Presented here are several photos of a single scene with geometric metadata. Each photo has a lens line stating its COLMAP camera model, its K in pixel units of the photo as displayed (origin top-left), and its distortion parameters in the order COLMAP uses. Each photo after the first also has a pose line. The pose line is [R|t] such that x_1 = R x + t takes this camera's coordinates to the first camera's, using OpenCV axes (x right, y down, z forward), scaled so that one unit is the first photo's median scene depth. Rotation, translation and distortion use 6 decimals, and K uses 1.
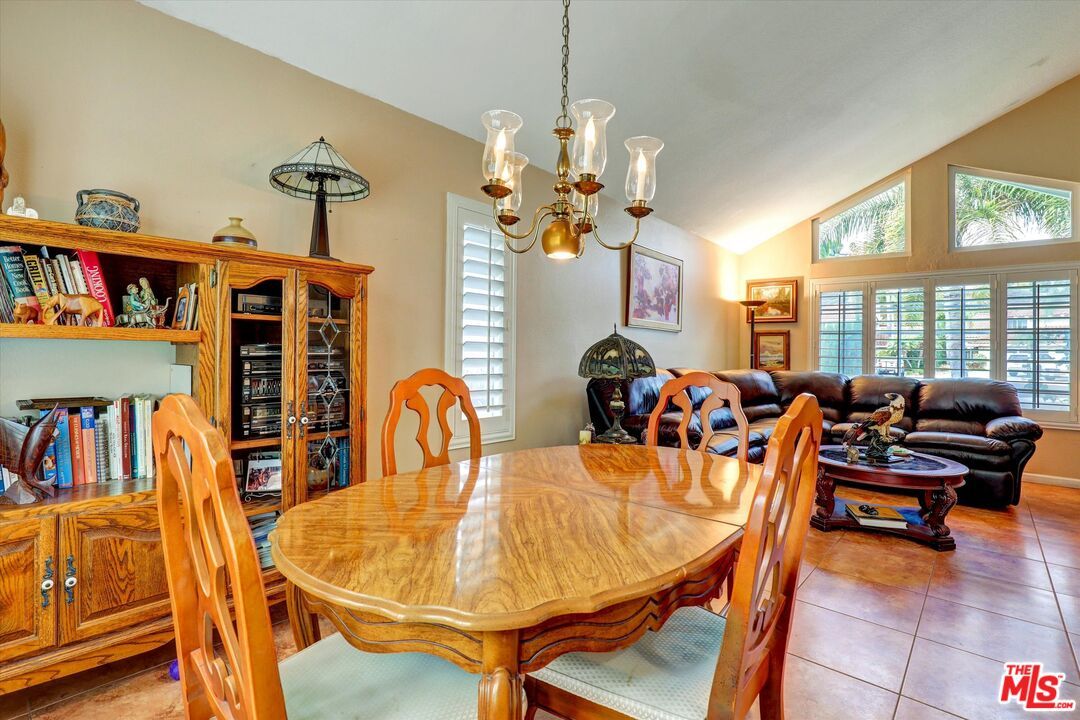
lens RADIAL K [[499.4, 0, 536.7], [0, 499.4, 355.4], [0, 0, 1]] dist [-0.004284, -0.000043]
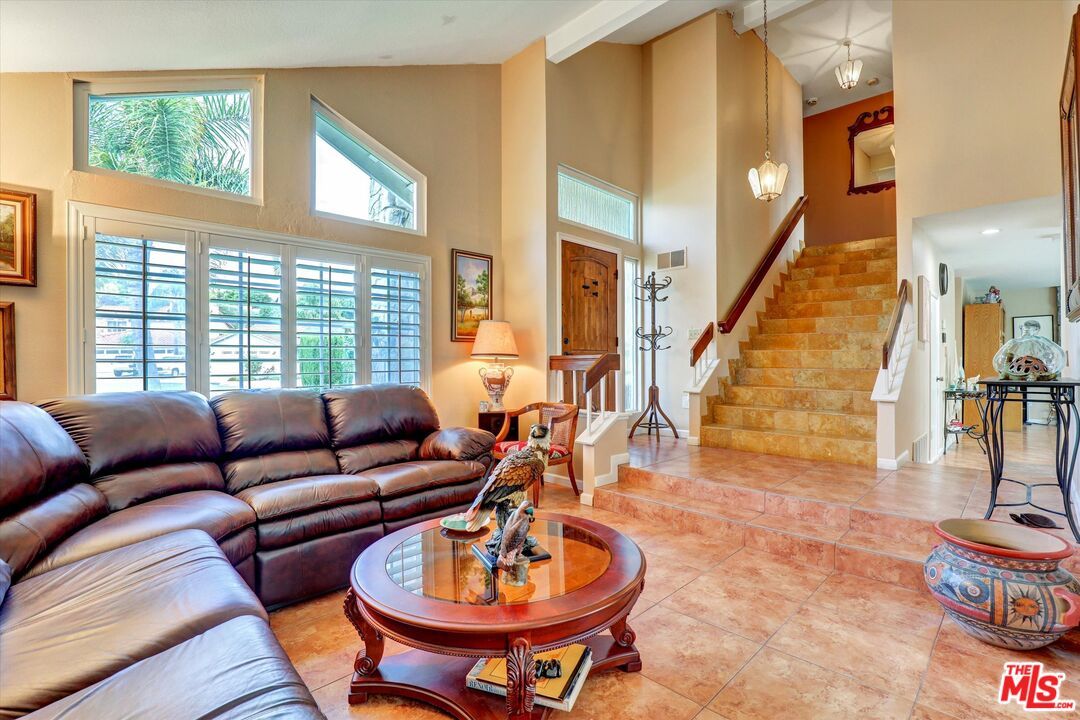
lens RADIAL K [[499.4, 0, 538.1], [0, 499.4, 350.9], [0, 0, 1]] dist [-0.004284, -0.000043]
pose [[0.047935, -0.008260, 0.998816, 0.105571], [0.011415, 0.999905, 0.007722, -0.007196], [-0.998785, 0.011031, 0.048024, 0.625968]]
